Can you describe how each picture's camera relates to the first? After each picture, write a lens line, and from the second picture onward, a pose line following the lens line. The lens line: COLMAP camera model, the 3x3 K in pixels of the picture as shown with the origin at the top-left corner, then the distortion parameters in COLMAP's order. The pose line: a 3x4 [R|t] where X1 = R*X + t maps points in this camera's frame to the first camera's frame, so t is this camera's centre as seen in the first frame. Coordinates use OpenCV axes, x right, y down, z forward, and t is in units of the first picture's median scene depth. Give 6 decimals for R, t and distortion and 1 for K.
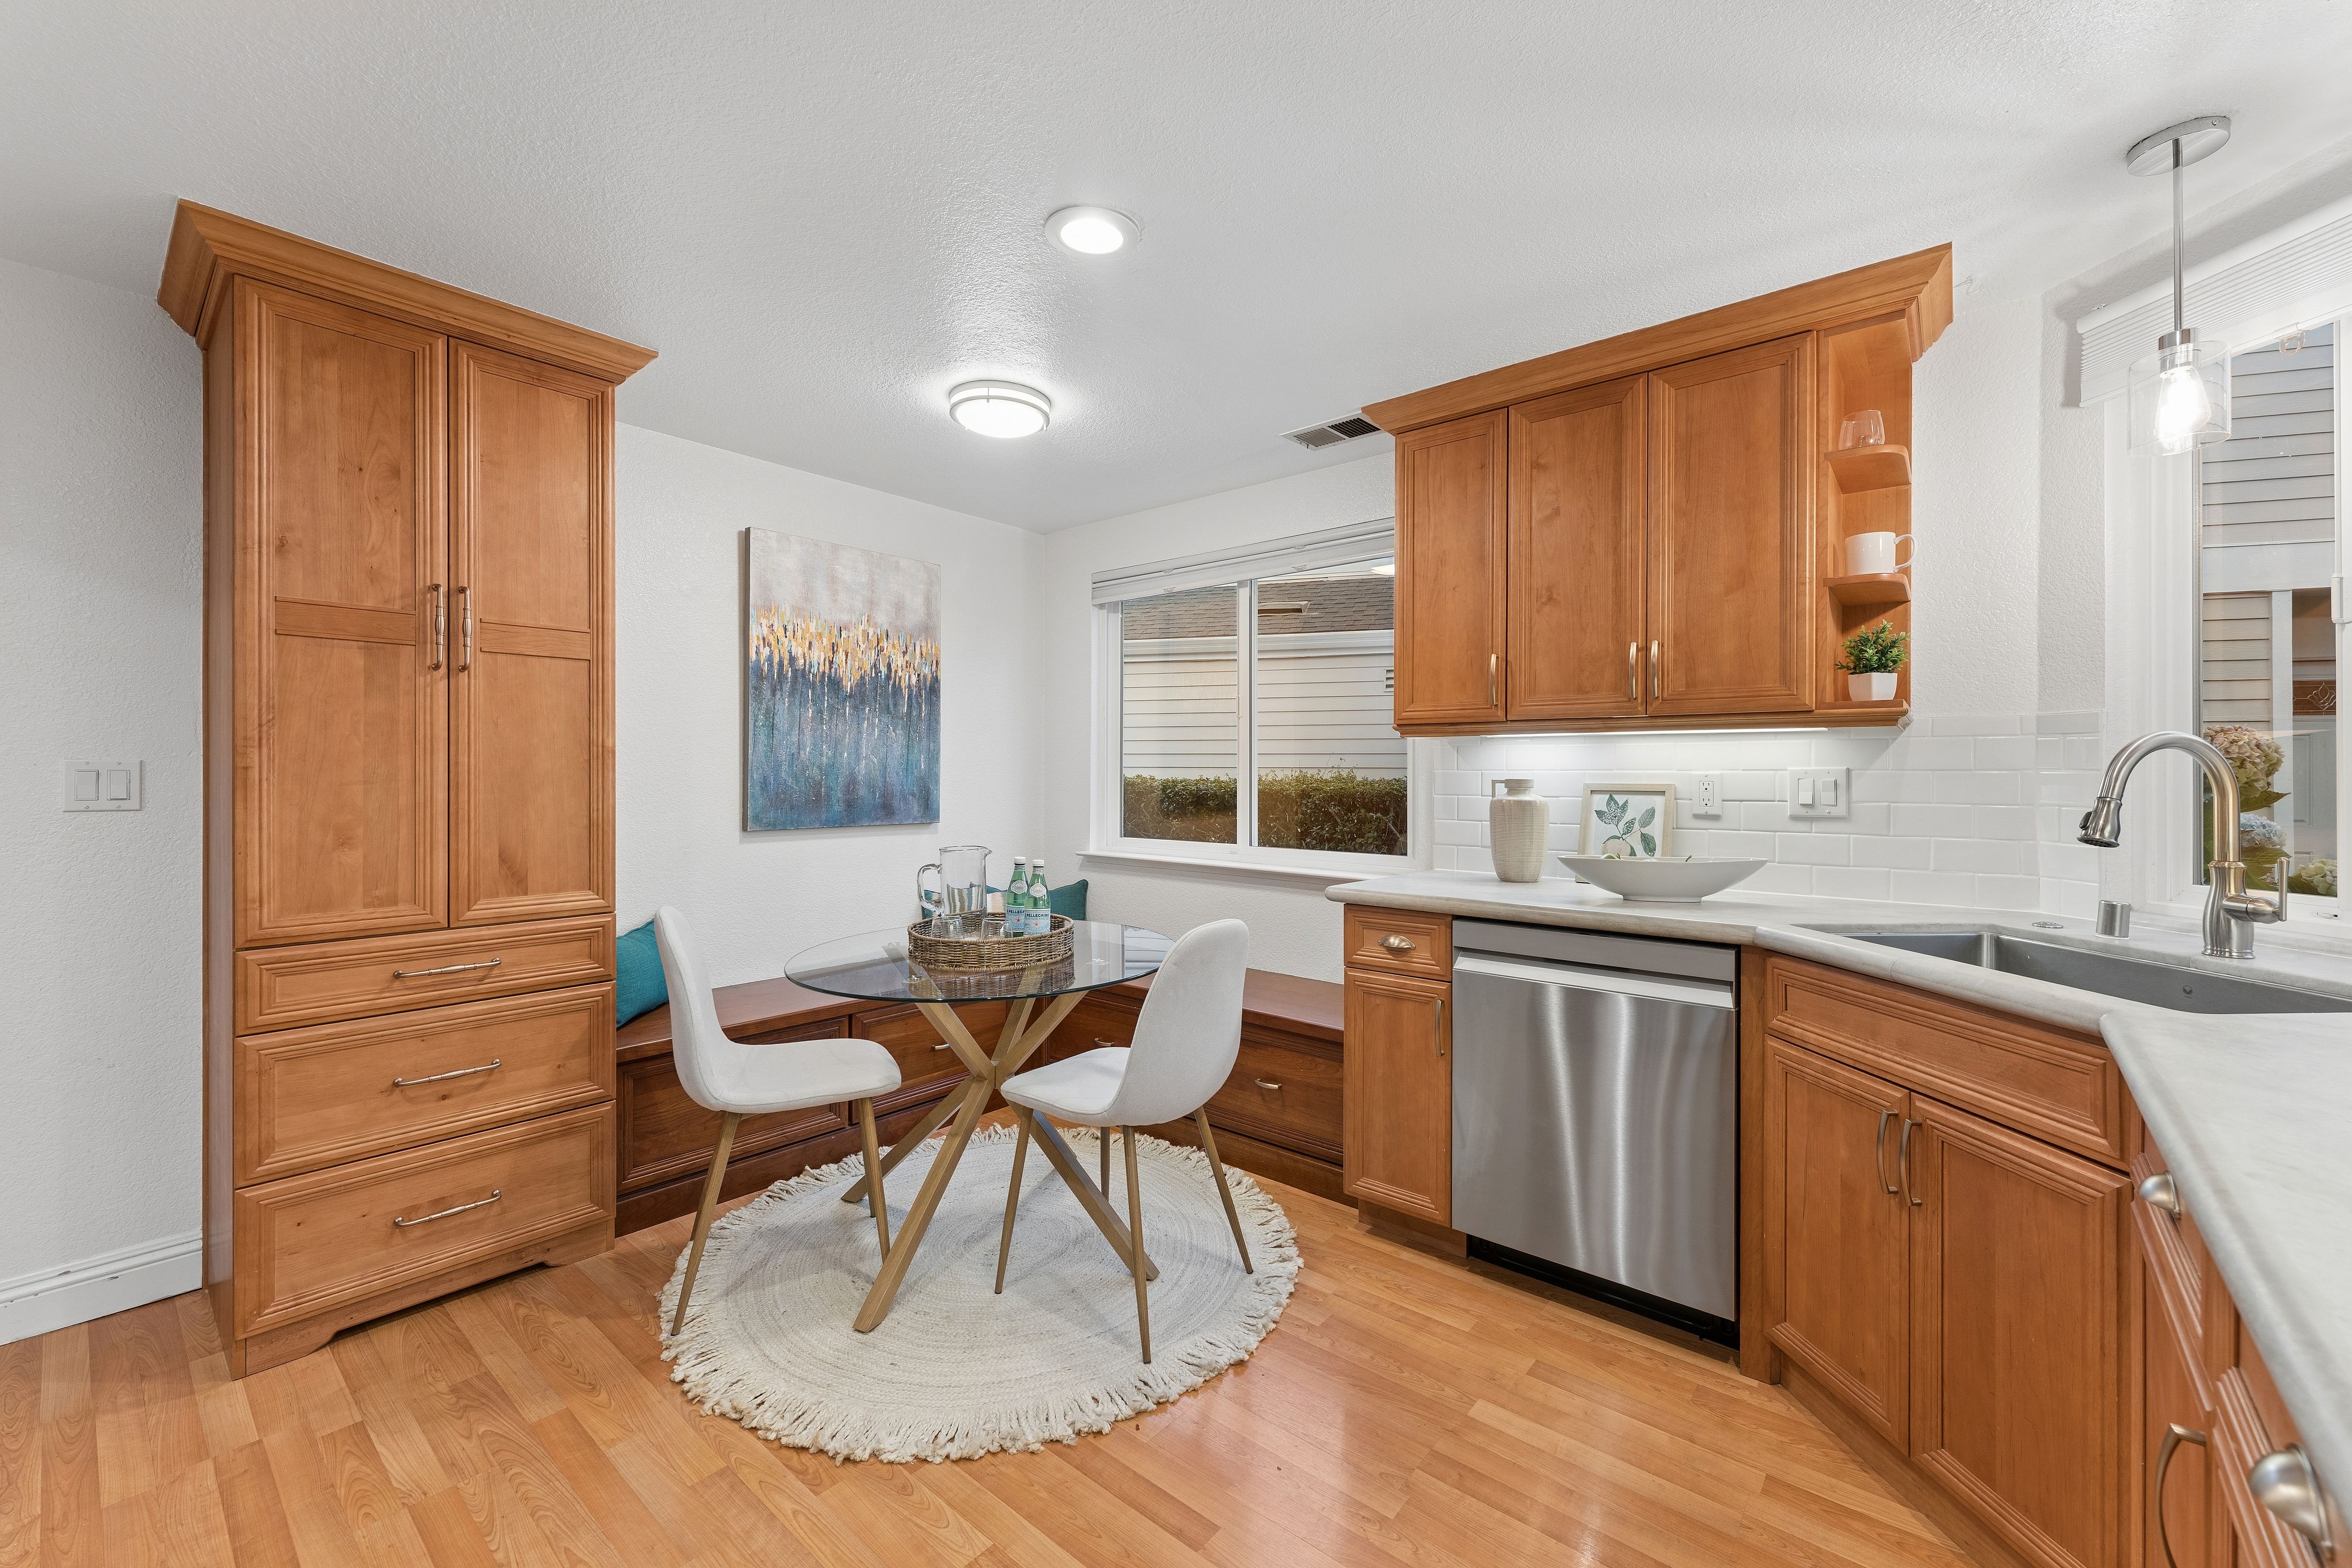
lens RADIAL K [[941.8, 0, 1174.4], [0, 941.8, 776.4], [0, 0, 1]] dist [0.000260, -0.000157]
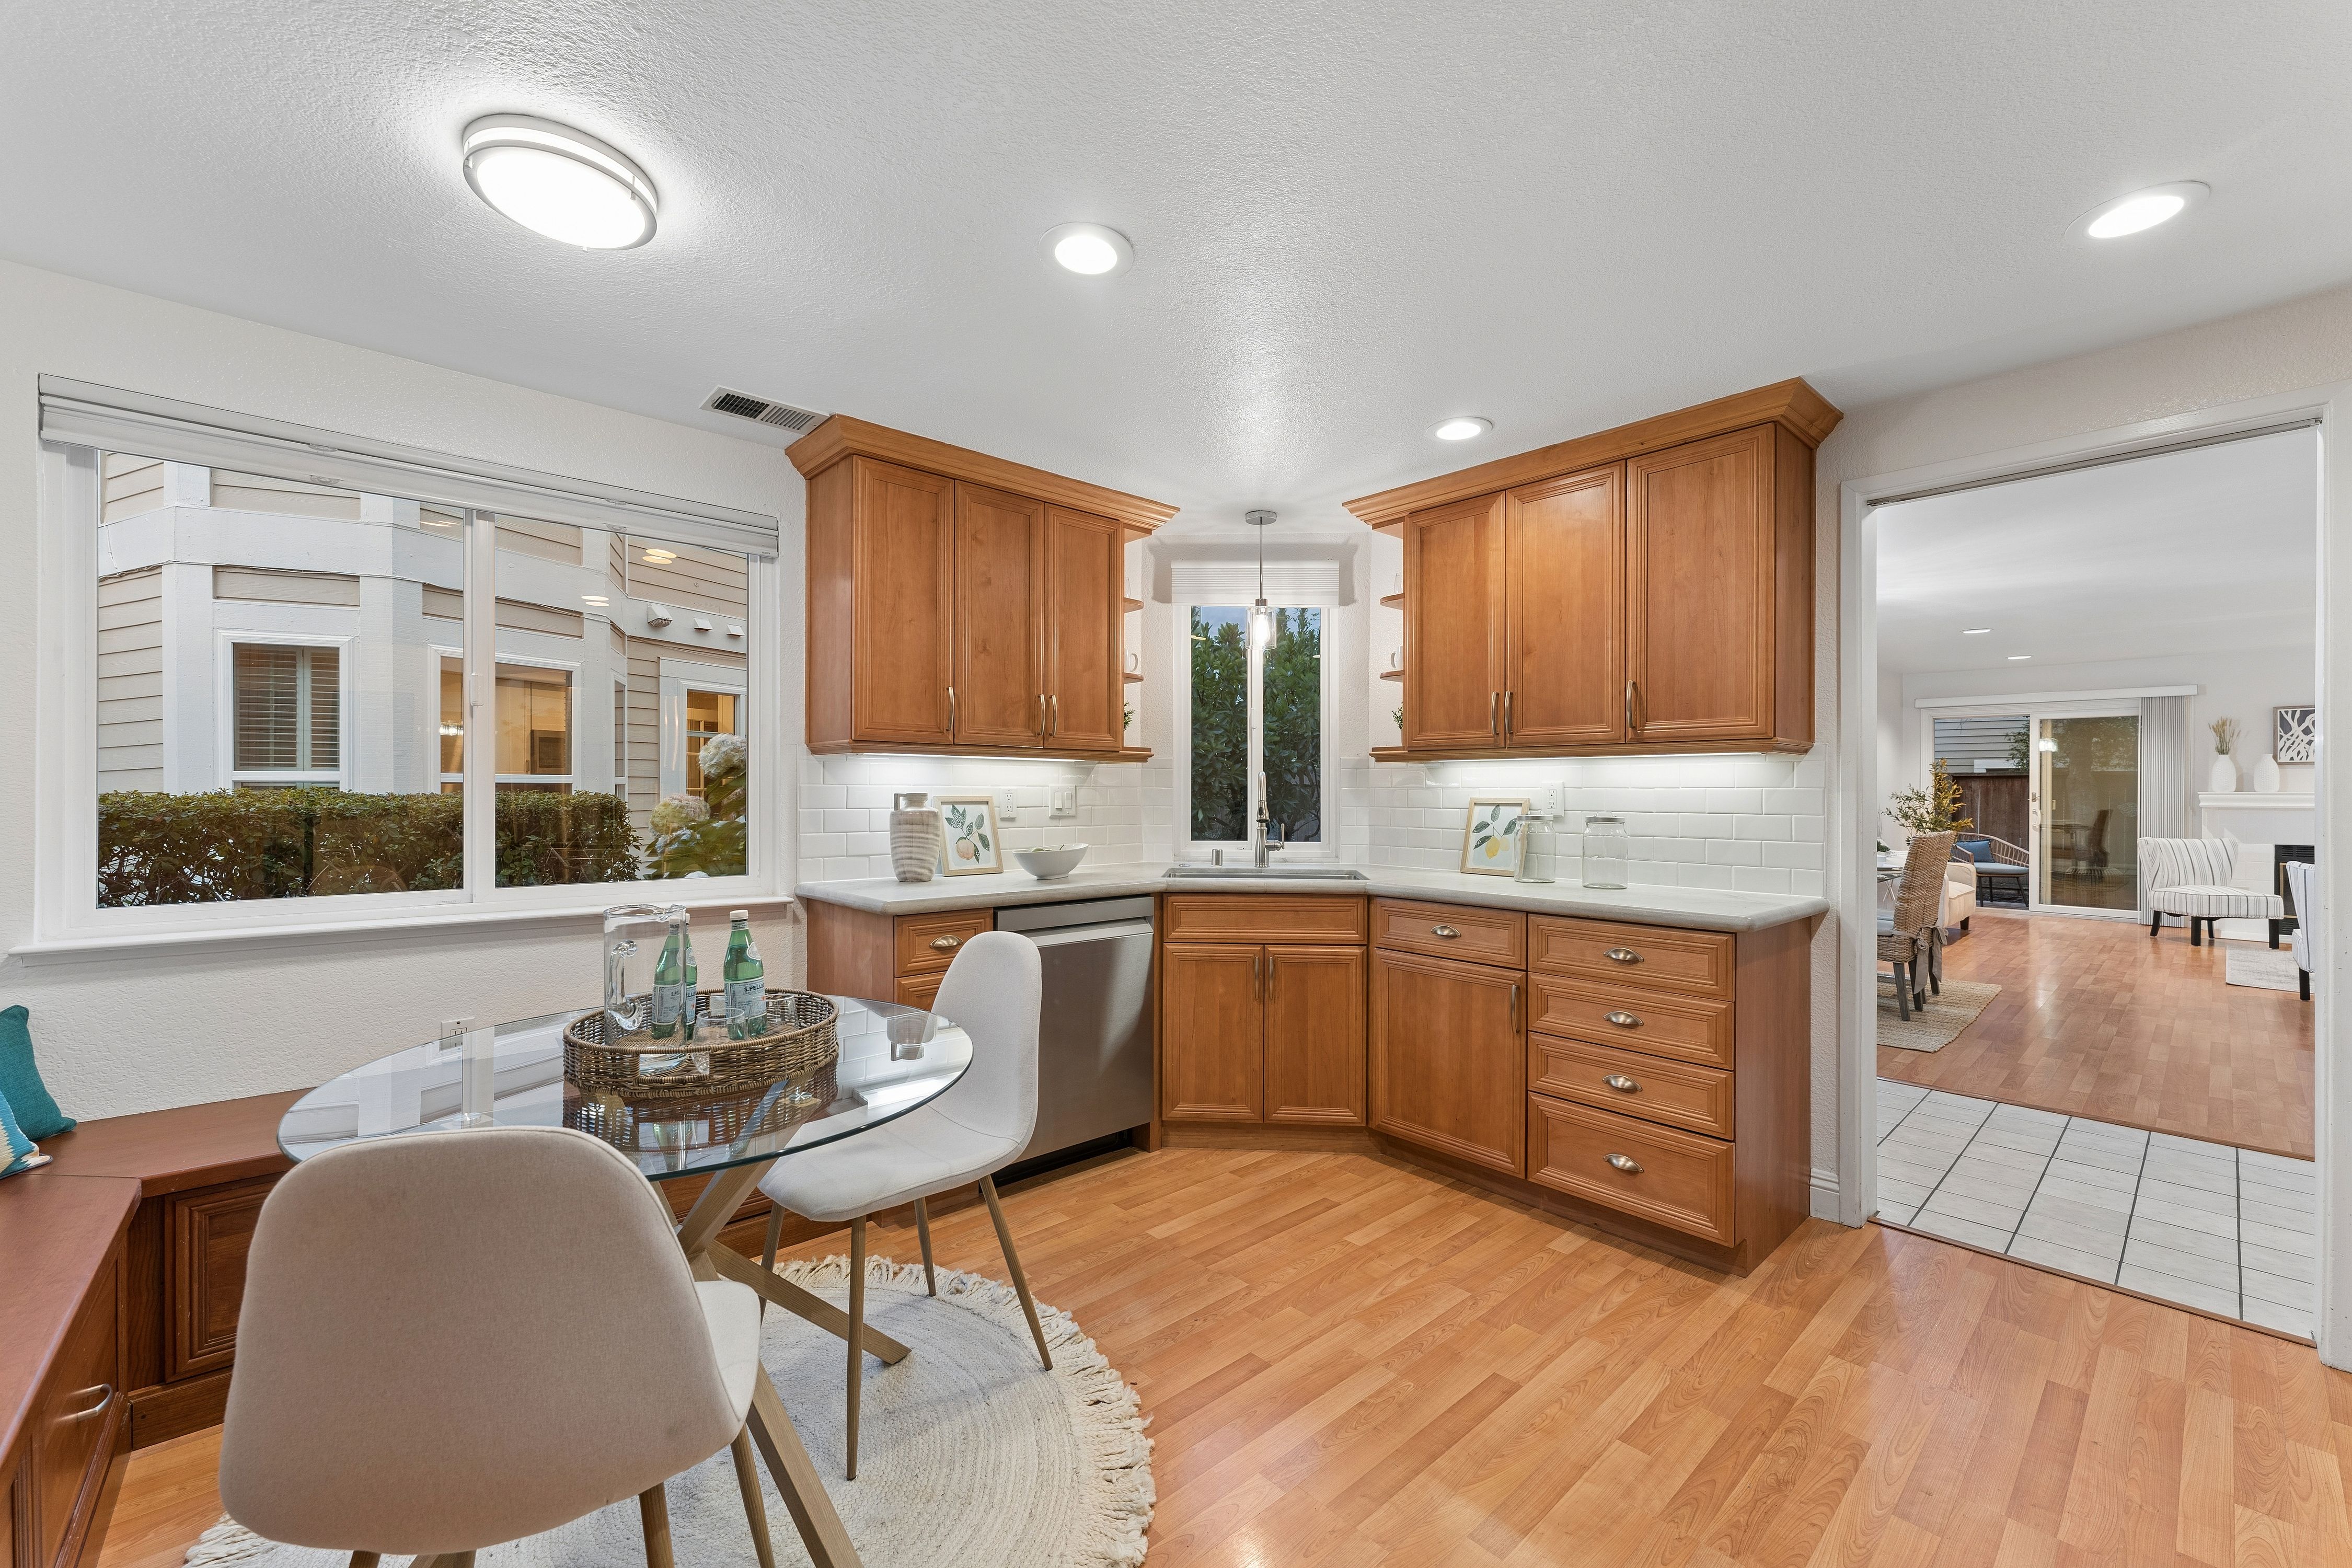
lens RADIAL K [[941.8, 0, 1170.7], [0, 941.8, 789.9], [0, 0, 1]] dist [0.000260, -0.000157]
pose [[0.134722, -0.001488, 0.990882, -0.786326], [-0.004022, 0.999990, 0.002048, -0.004693], [-0.990875, -0.004262, 0.134715, 0.567017]]
